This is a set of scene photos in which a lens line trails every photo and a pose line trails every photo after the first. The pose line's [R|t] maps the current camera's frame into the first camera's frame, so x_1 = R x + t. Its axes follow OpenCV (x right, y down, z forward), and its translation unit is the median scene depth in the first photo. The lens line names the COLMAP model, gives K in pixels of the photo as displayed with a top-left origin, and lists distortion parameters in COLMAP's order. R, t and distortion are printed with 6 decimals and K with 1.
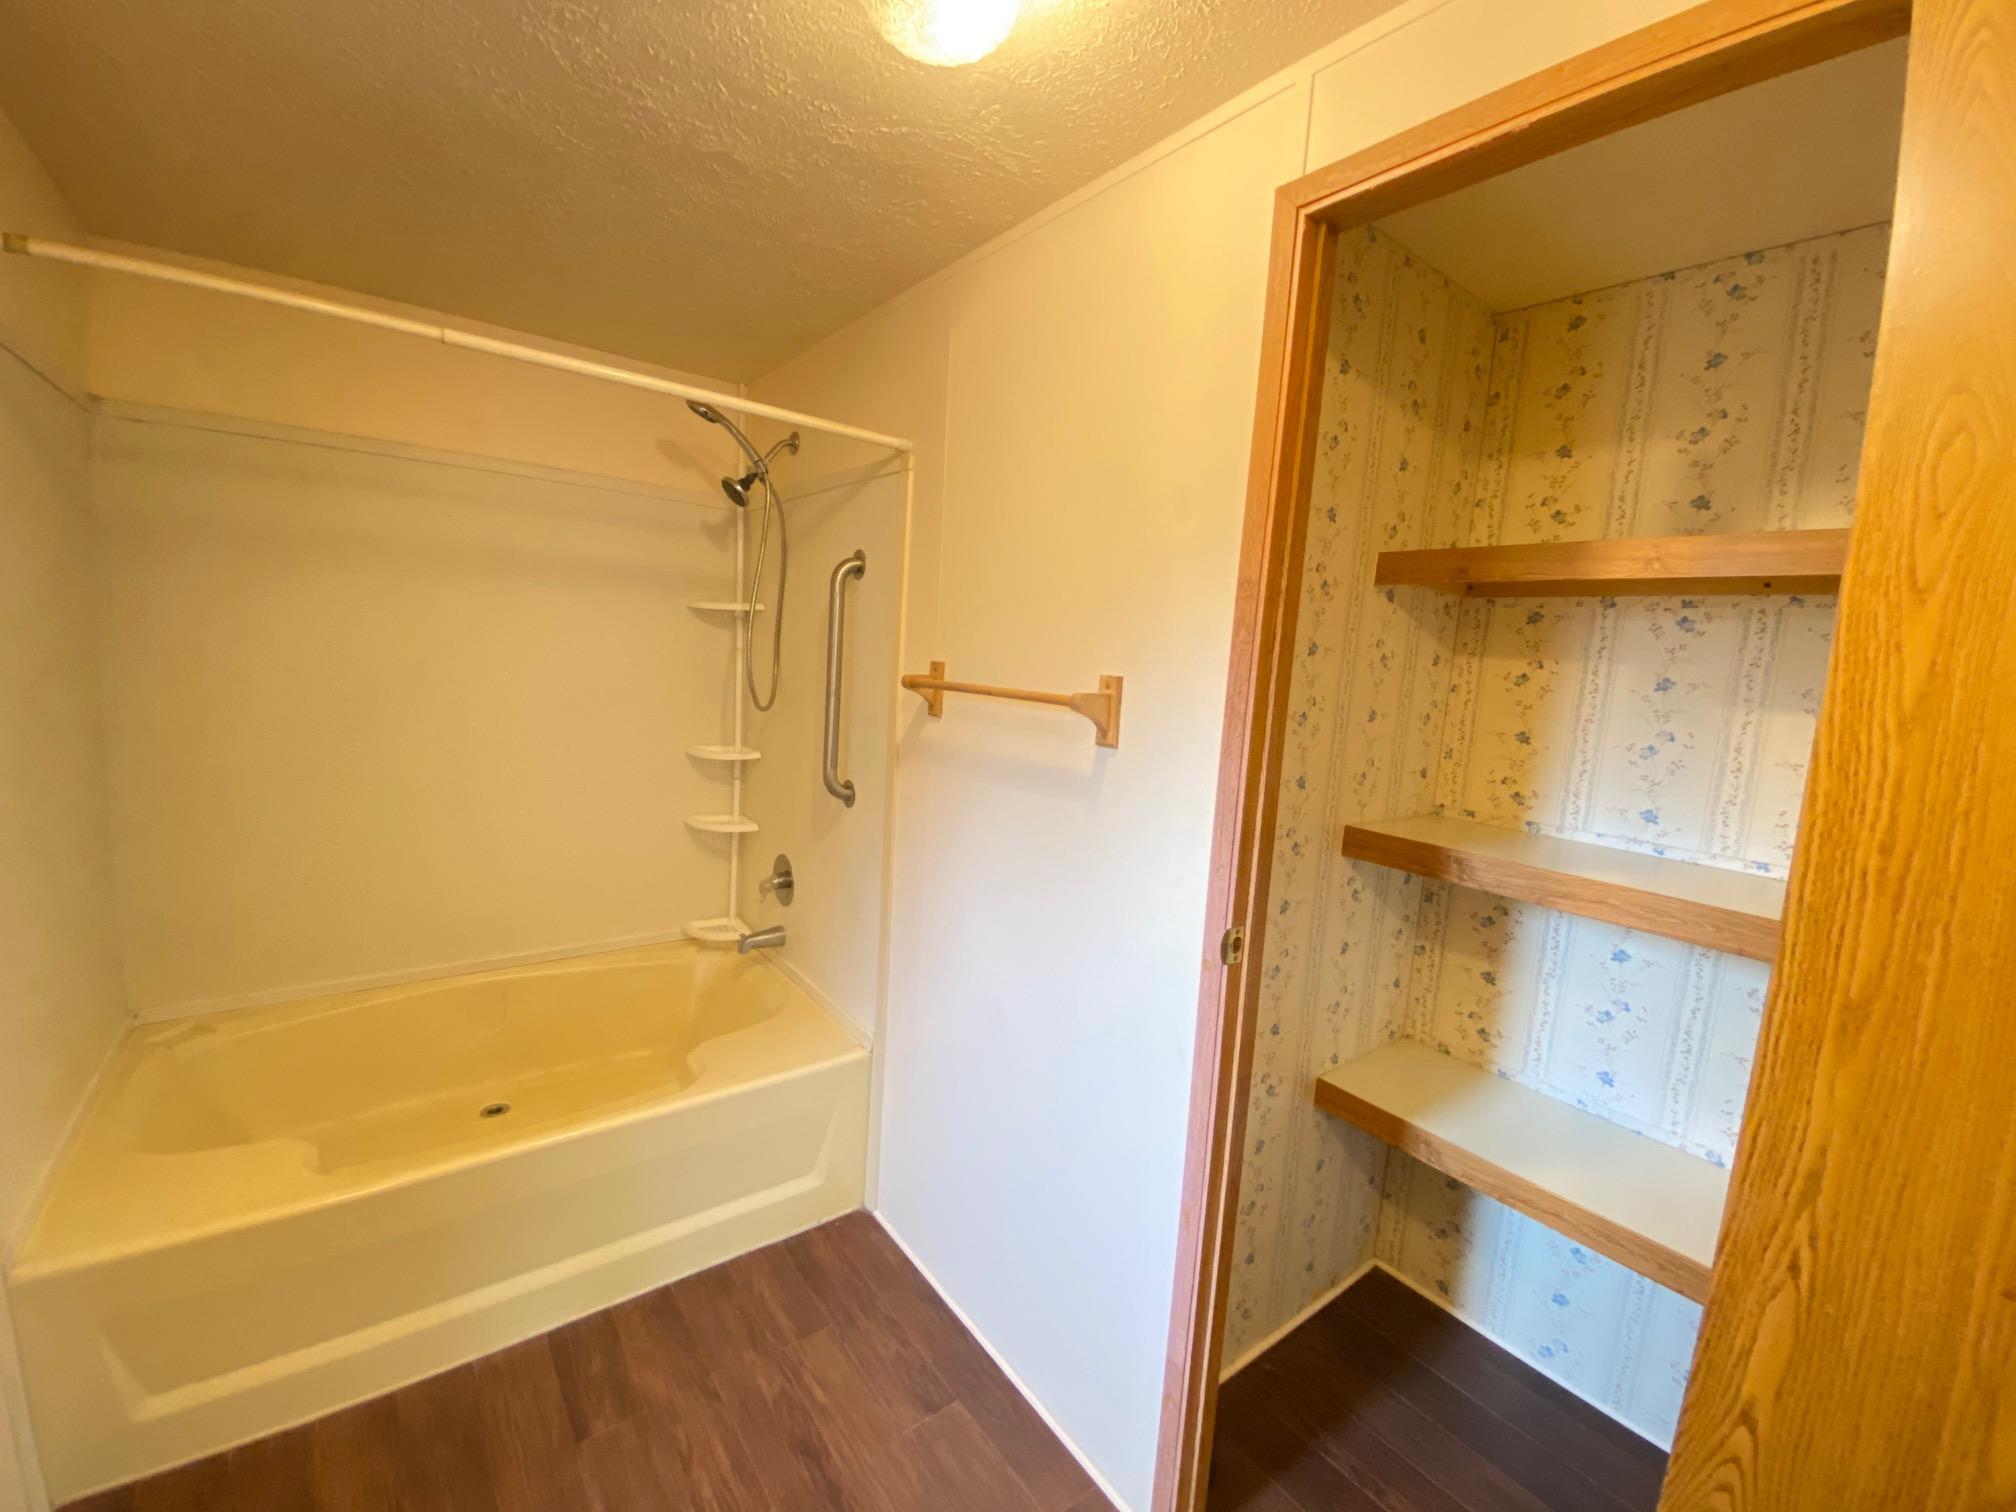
lens RADIAL K [[811.8, 0, 1008.0], [0, 811.8, 756.0], [0, 0, 1]] dist [-0.027344, 0.000463]
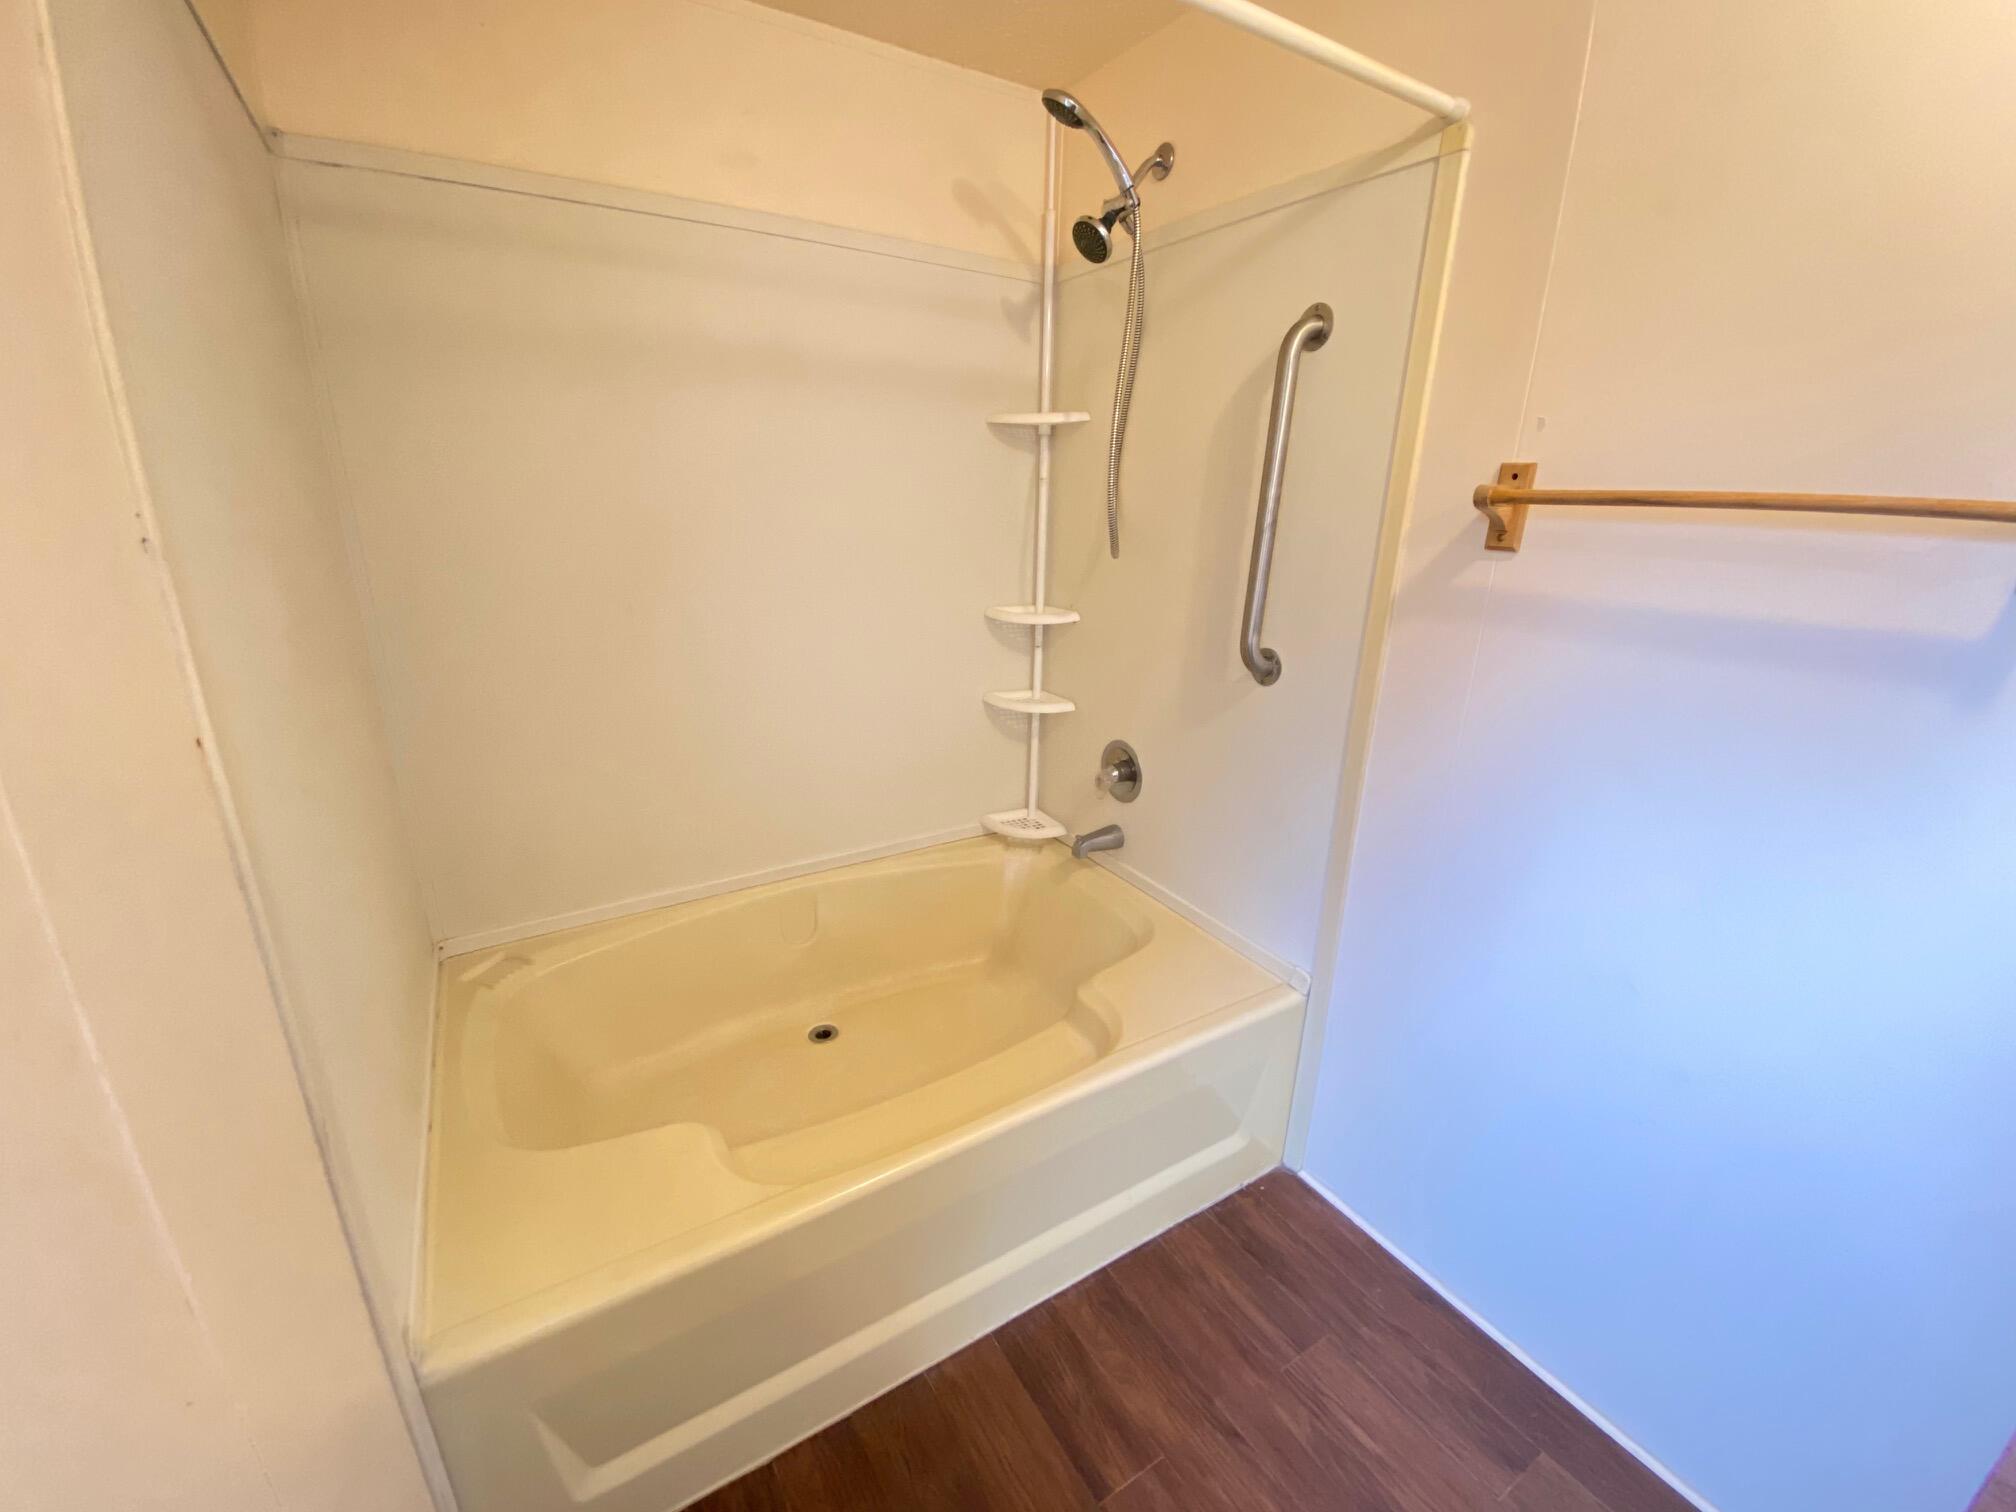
lens RADIAL K [[788.6, 0, 1001.3], [0, 788.6, 778.0], [0, 0, 1]] dist [0.001588, -0.019476]
pose [[0.993025, -0.000009, -0.117903, -0.365878], [0.024175, 0.978769, 0.203535, -0.006608], [0.115398, -0.204966, 0.971943, 0.246898]]
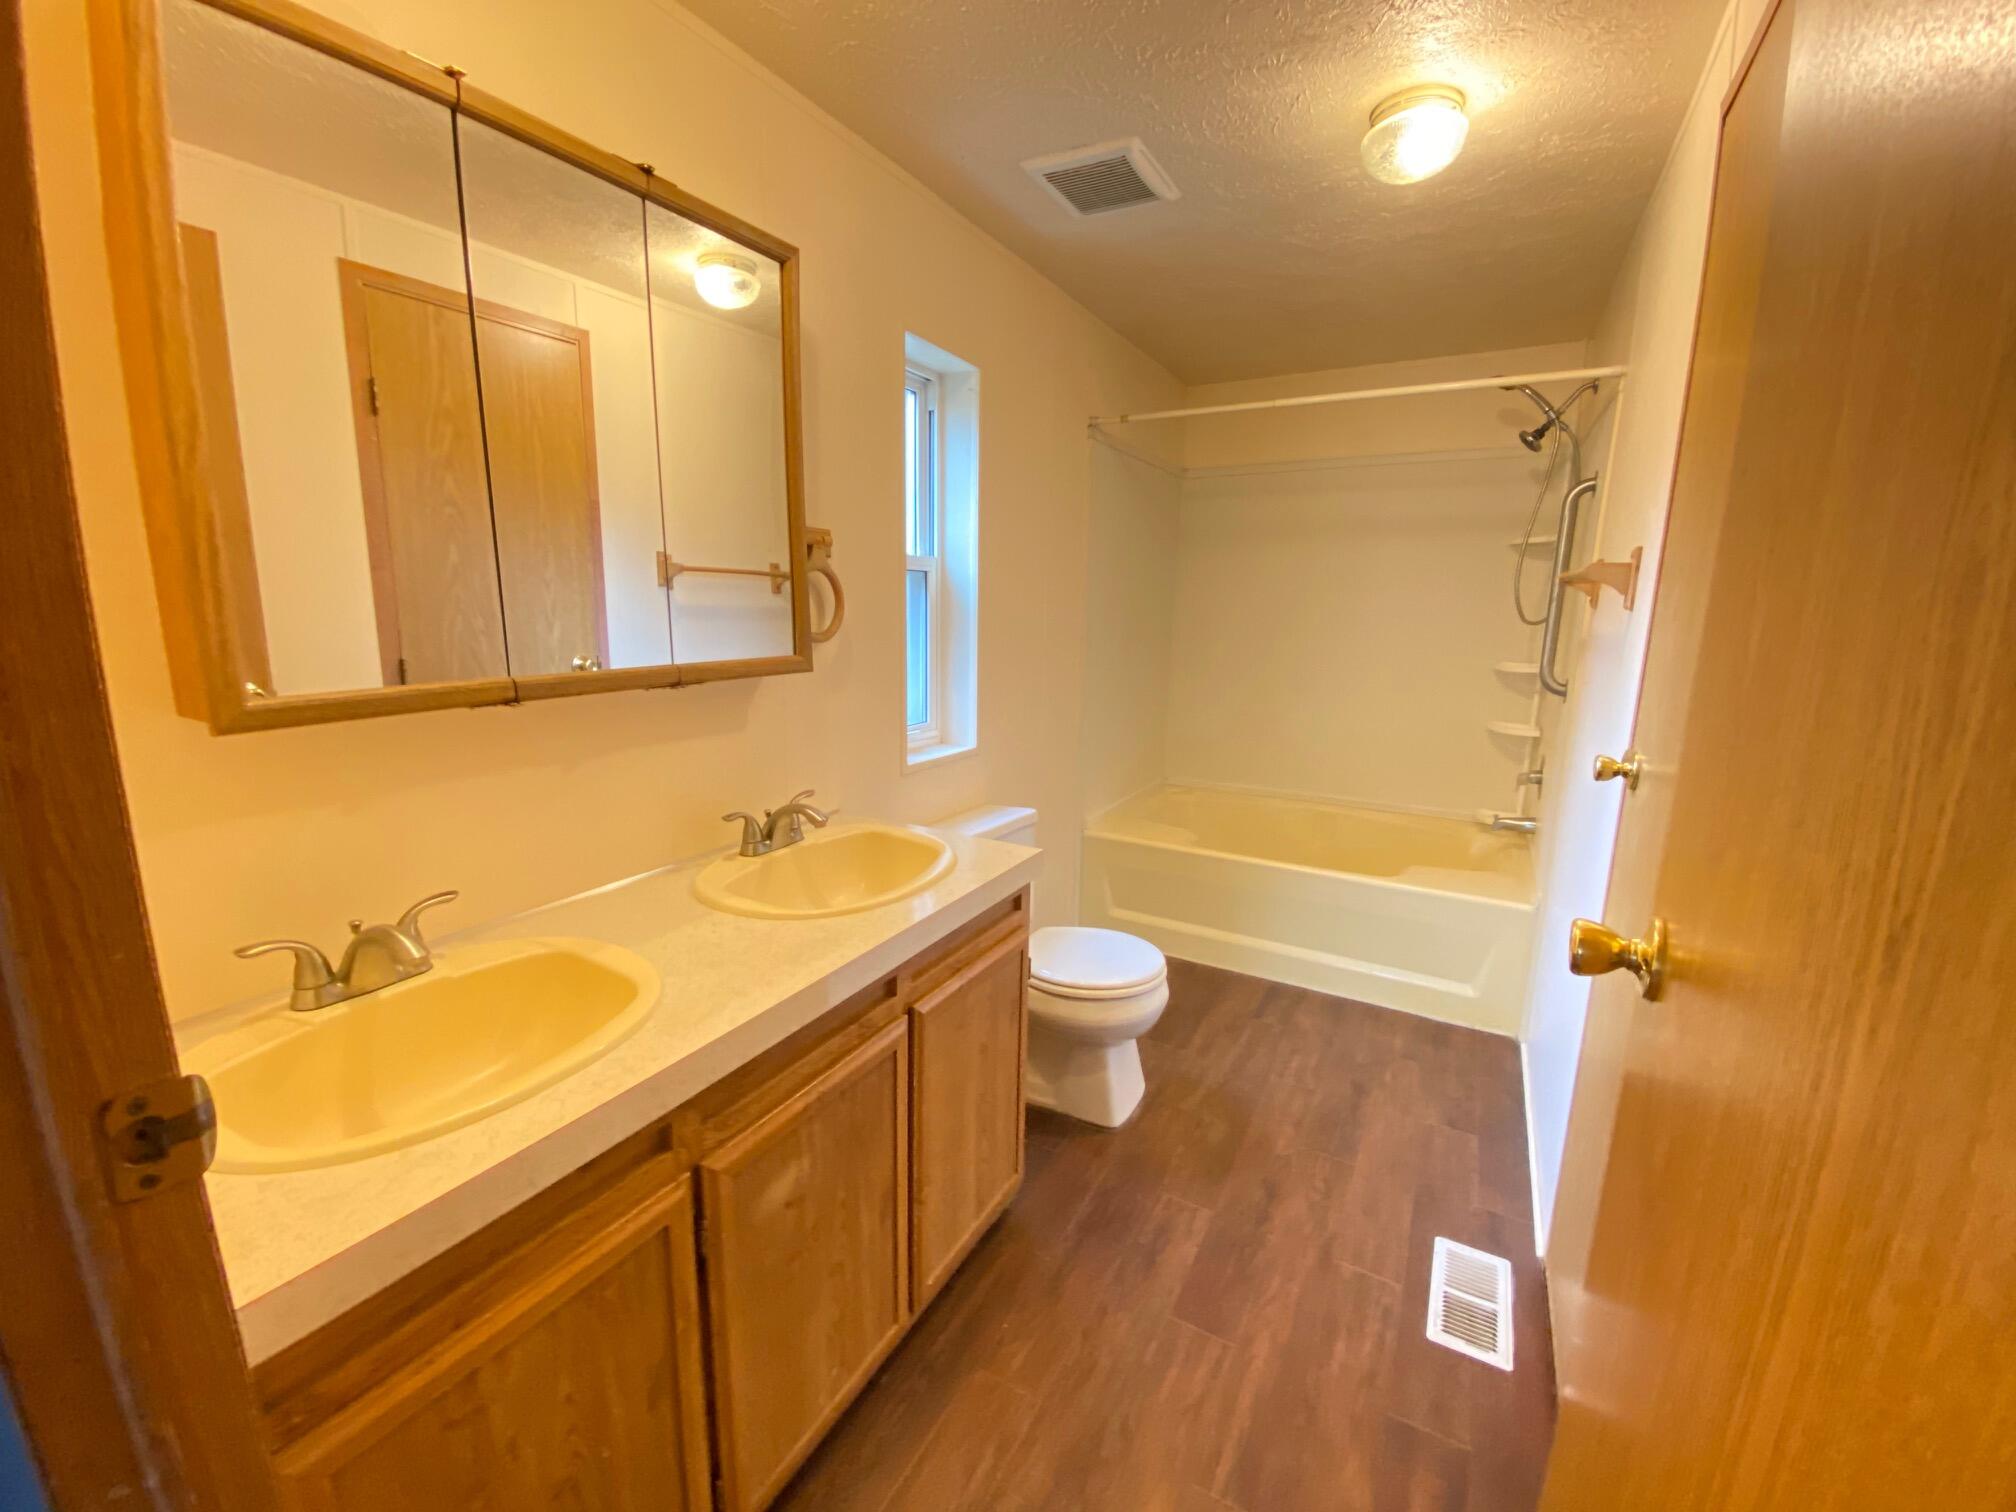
lens RADIAL K [[817.9, 0, 1008.0], [0, 817.9, 756.0], [0, 0, 1]] dist [0.040007, -0.032292]
pose [[0.387453, 0.118129, -0.914290, 0.603375], [-0.109322, 0.990646, 0.081667, 0.135496], [0.915385, 0.068310, 0.396743, -0.197273]]
